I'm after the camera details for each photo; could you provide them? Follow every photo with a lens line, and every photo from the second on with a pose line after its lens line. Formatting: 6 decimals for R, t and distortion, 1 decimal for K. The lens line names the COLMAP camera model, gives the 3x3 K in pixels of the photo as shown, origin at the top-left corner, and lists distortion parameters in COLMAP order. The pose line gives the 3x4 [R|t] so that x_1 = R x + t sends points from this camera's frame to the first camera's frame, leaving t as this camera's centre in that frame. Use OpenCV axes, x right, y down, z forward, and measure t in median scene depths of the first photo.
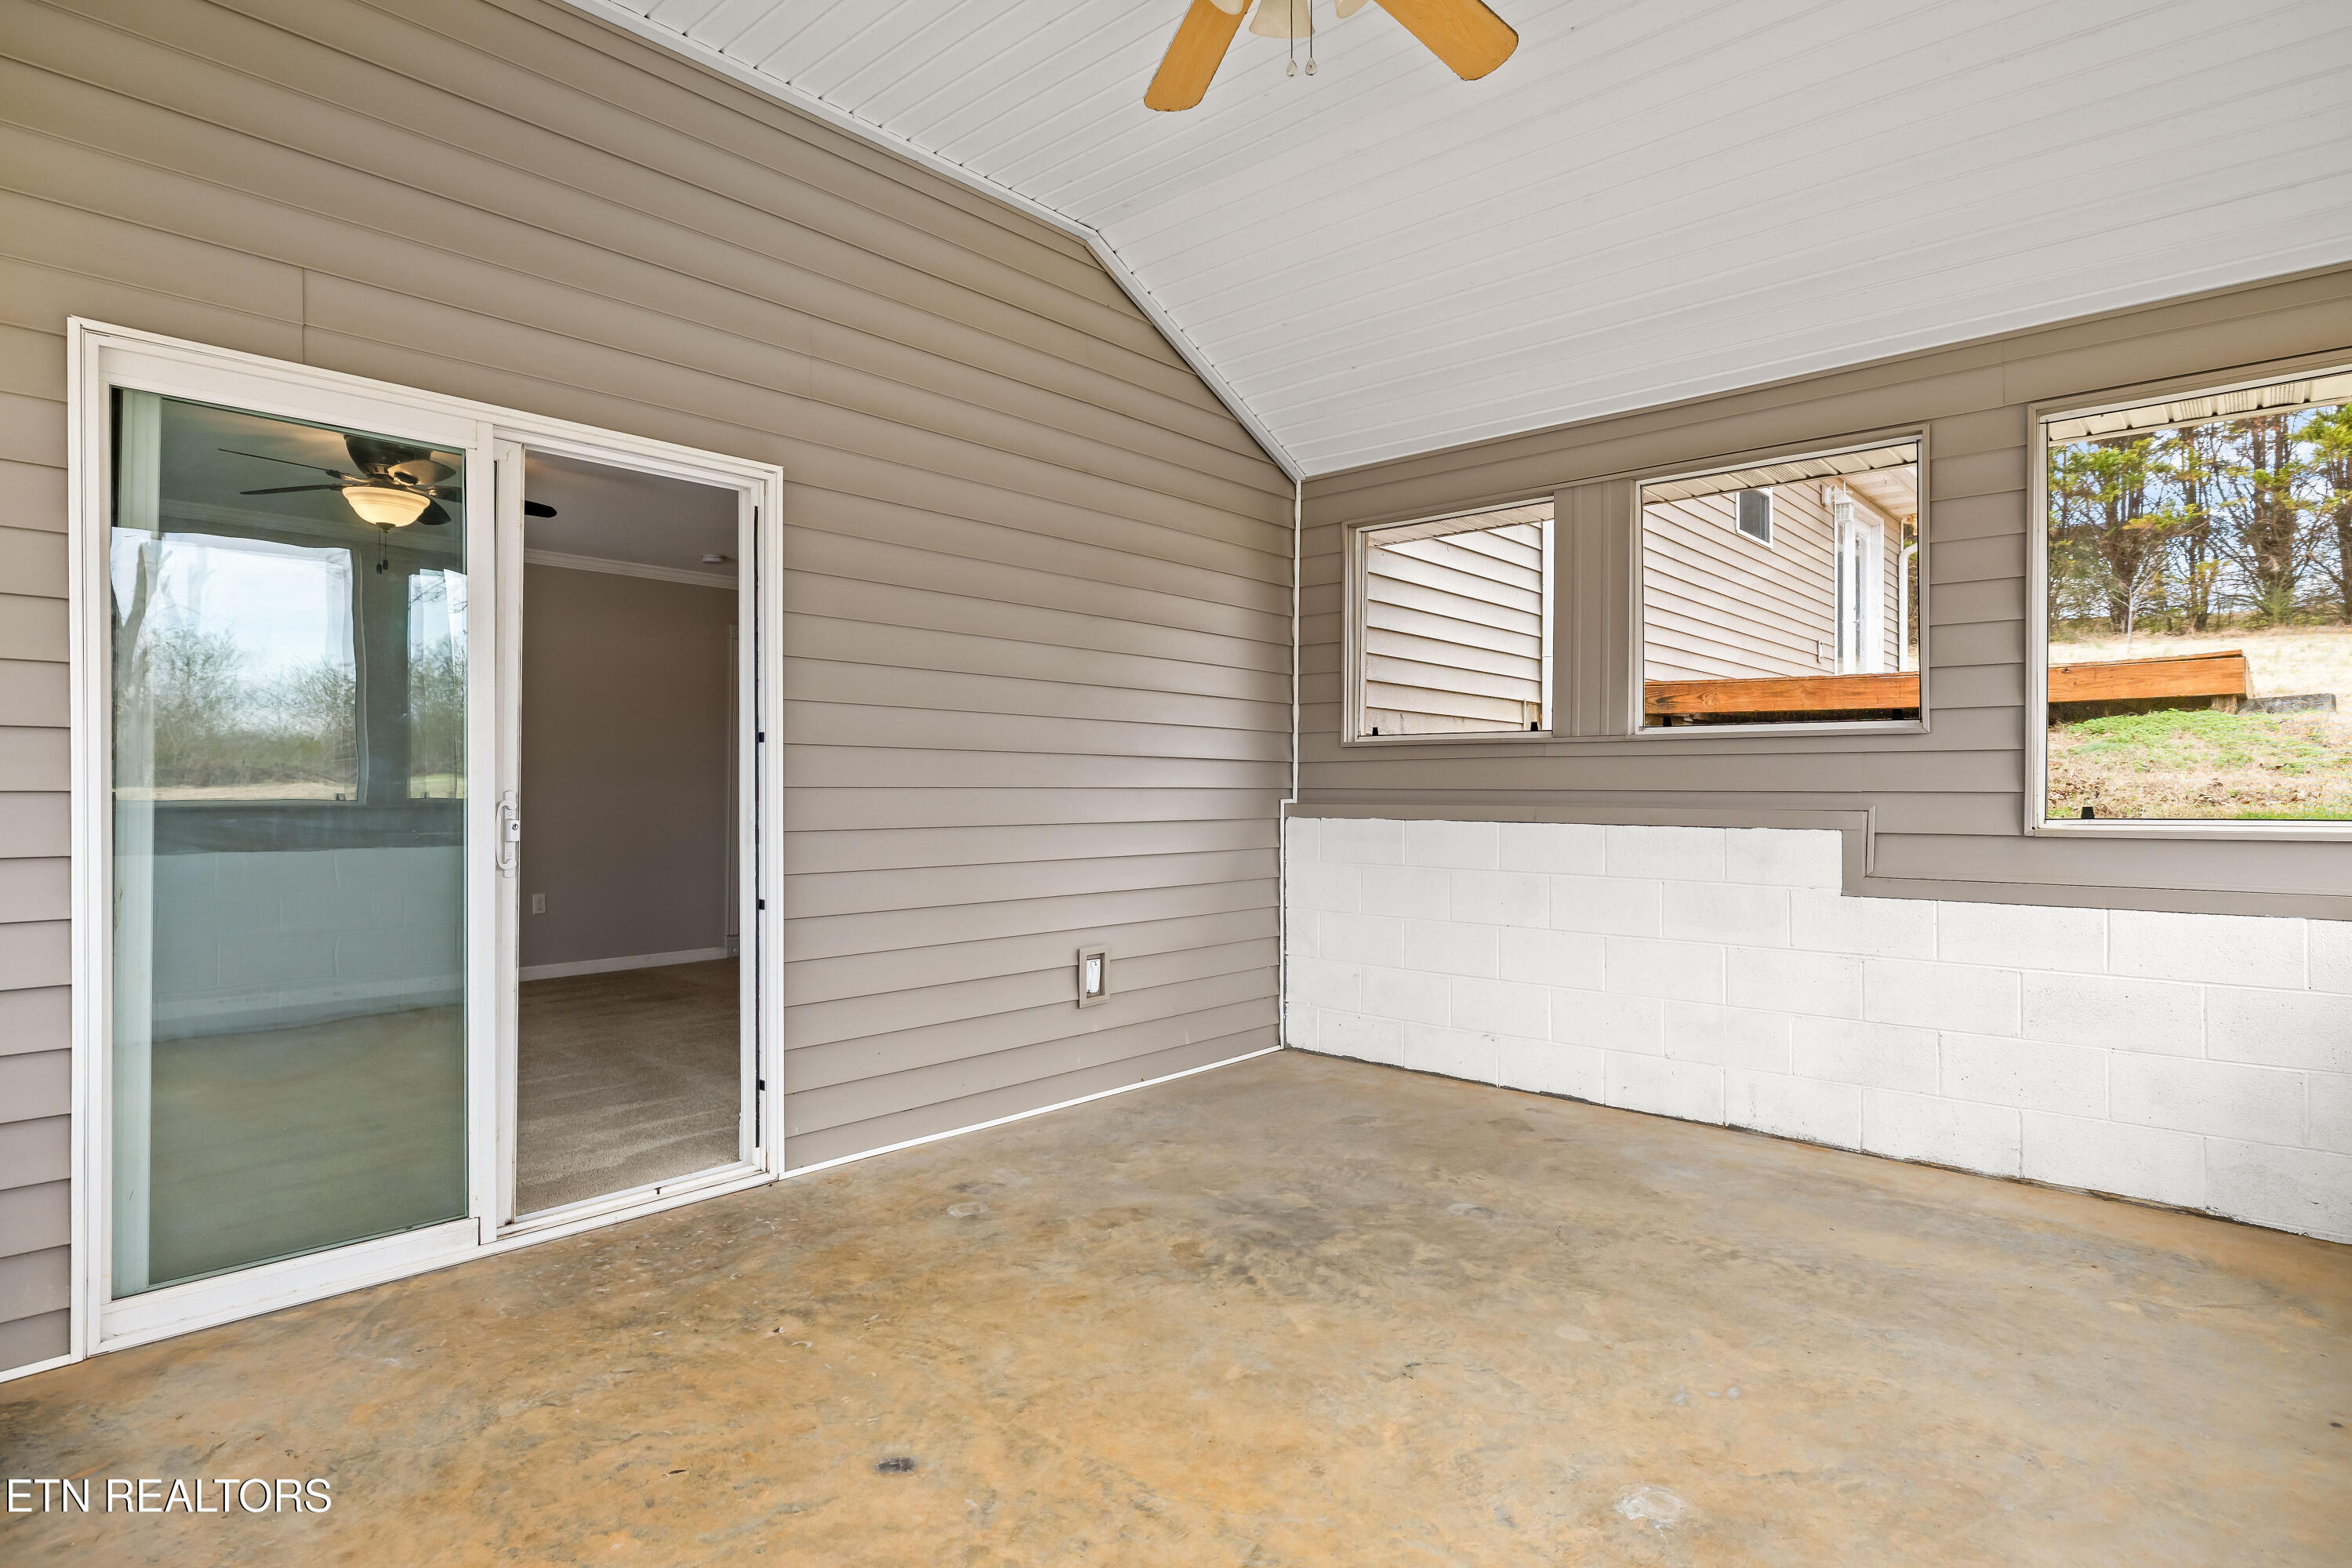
lens RADIAL K [[1232.0, 0, 1162.8], [0, 1232.0, 782.6], [0, 0, 1]] dist [-0.003626, 0.001684]
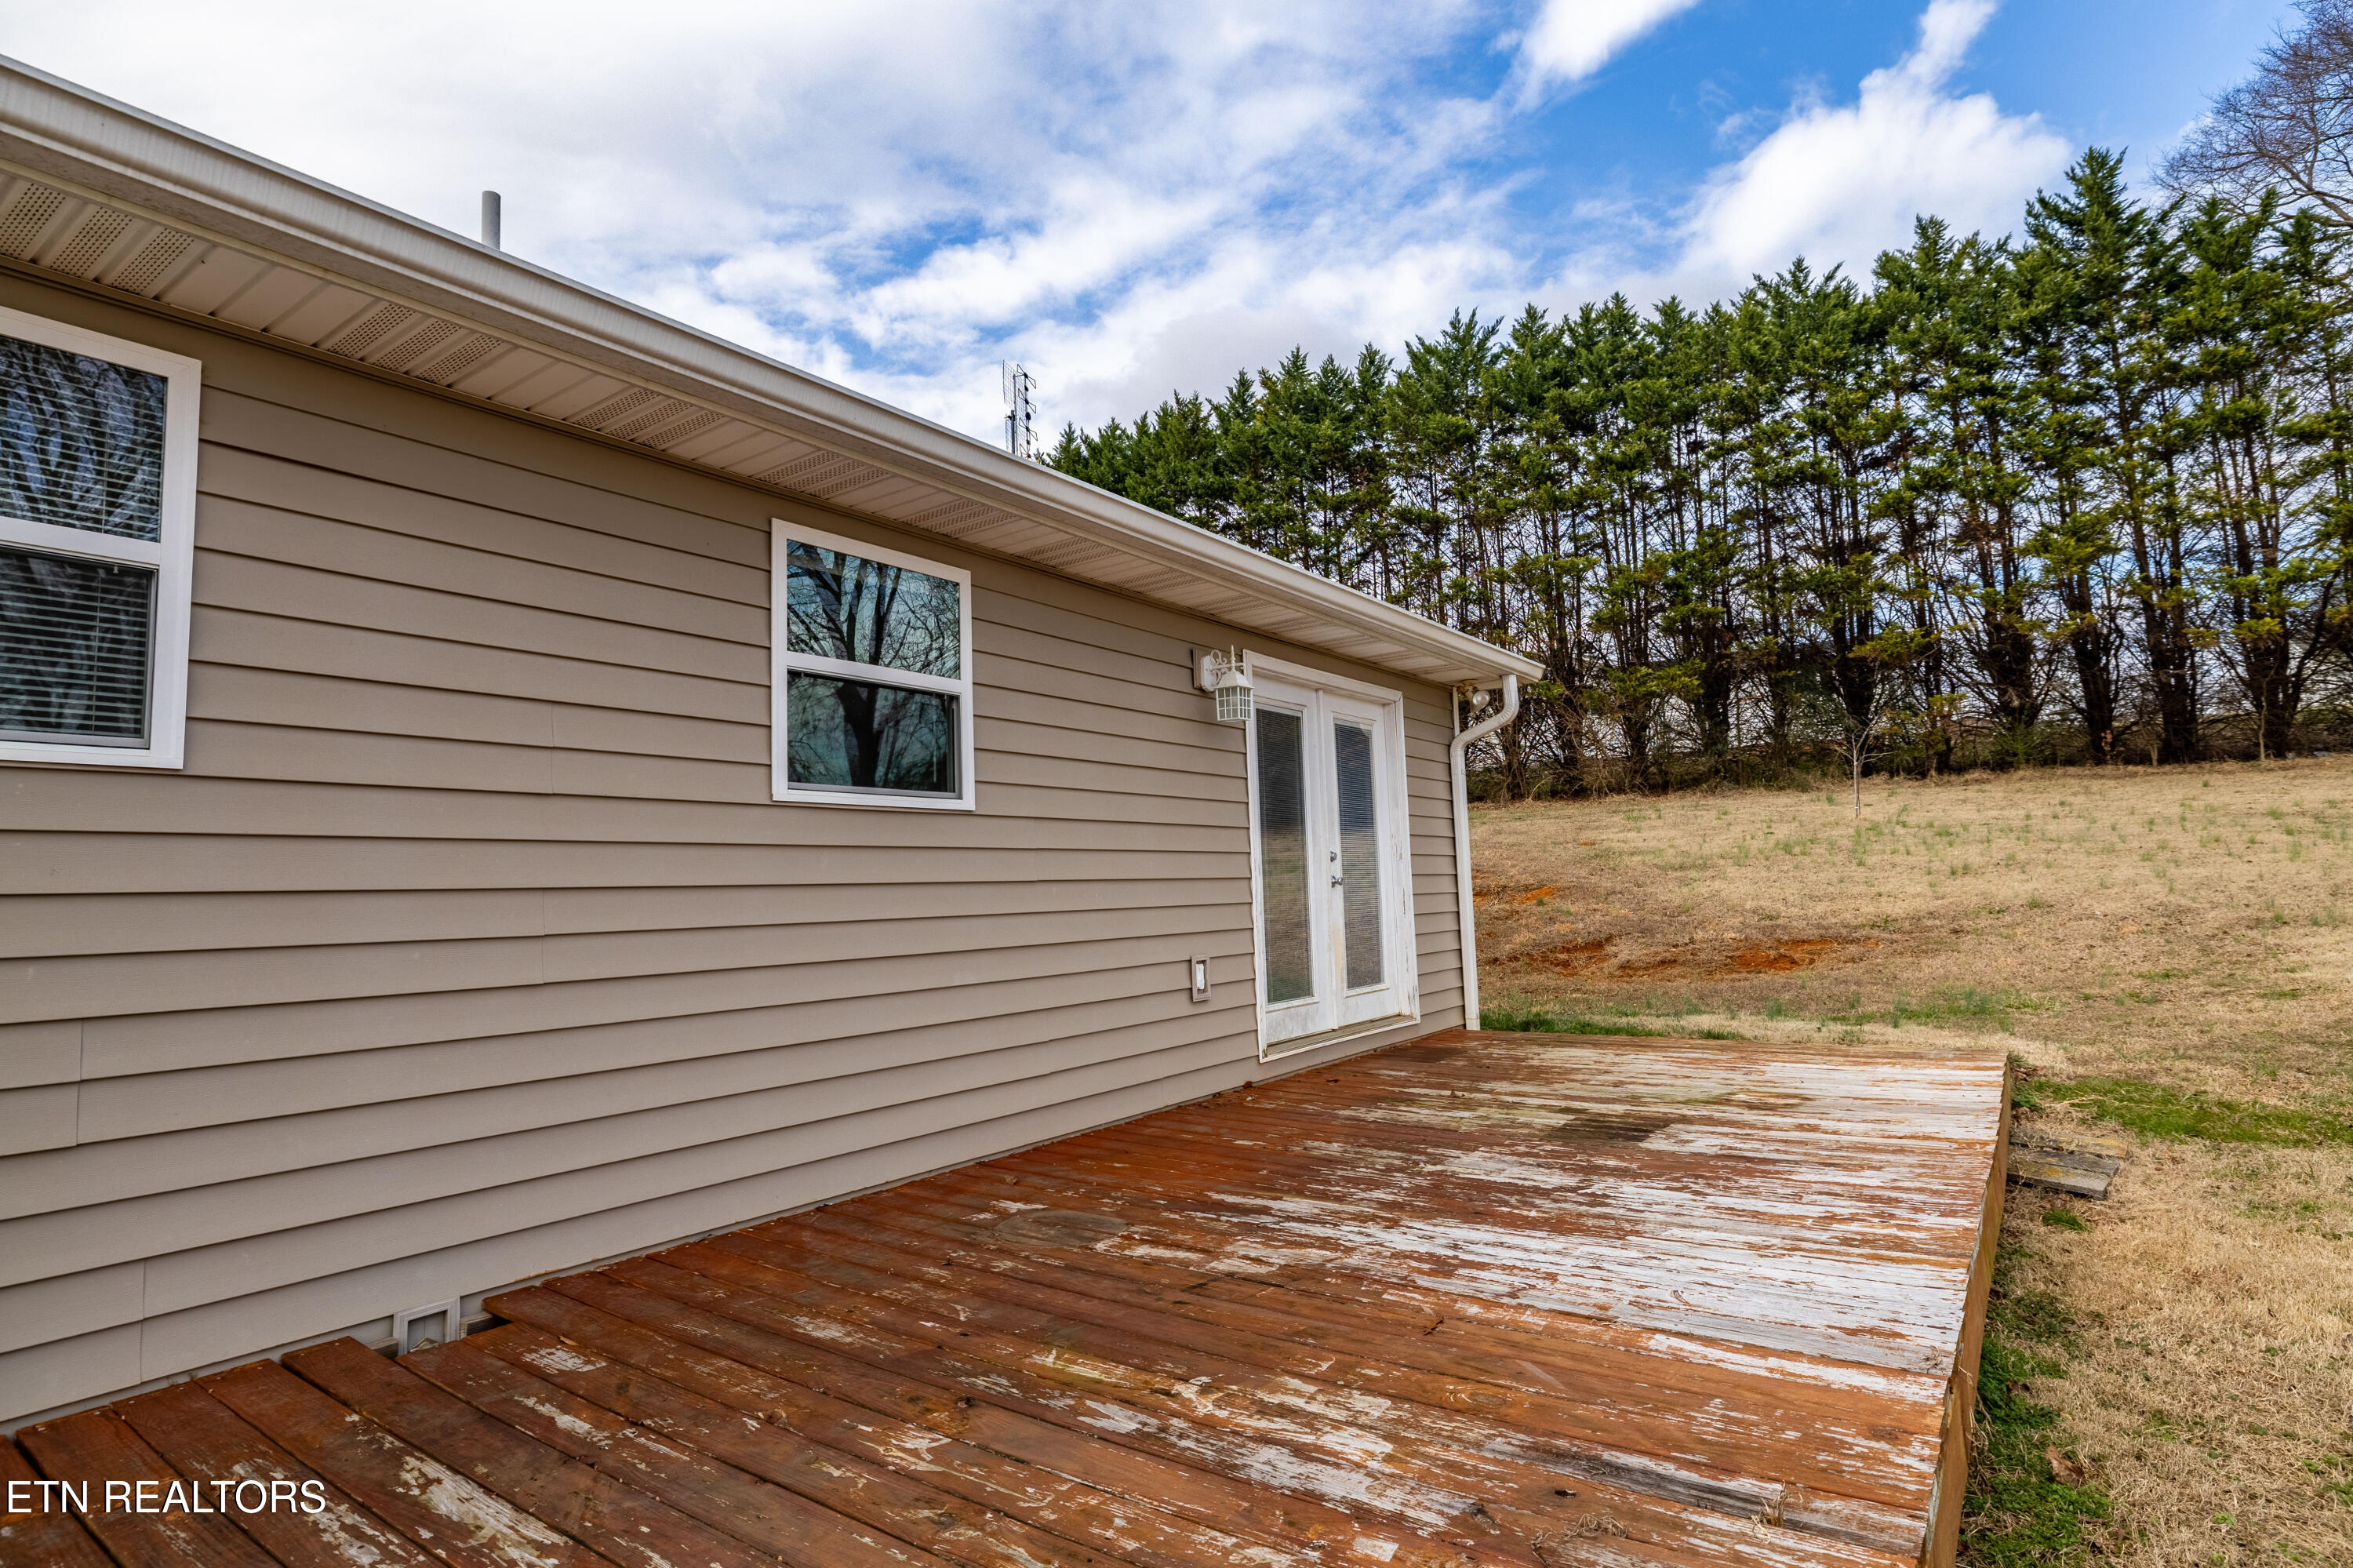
lens RADIAL K [[1232.6, 0, 1158.6], [0, 1232.6, 765.3], [0, 0, 1]] dist [-0.003626, 0.001684]
pose [[0.992675, -0.020645, 0.119037, 0.198088], [0.032139, 0.994914, -0.095465, -0.063437], [-0.116460, 0.098592, 0.988290, 0.214677]]
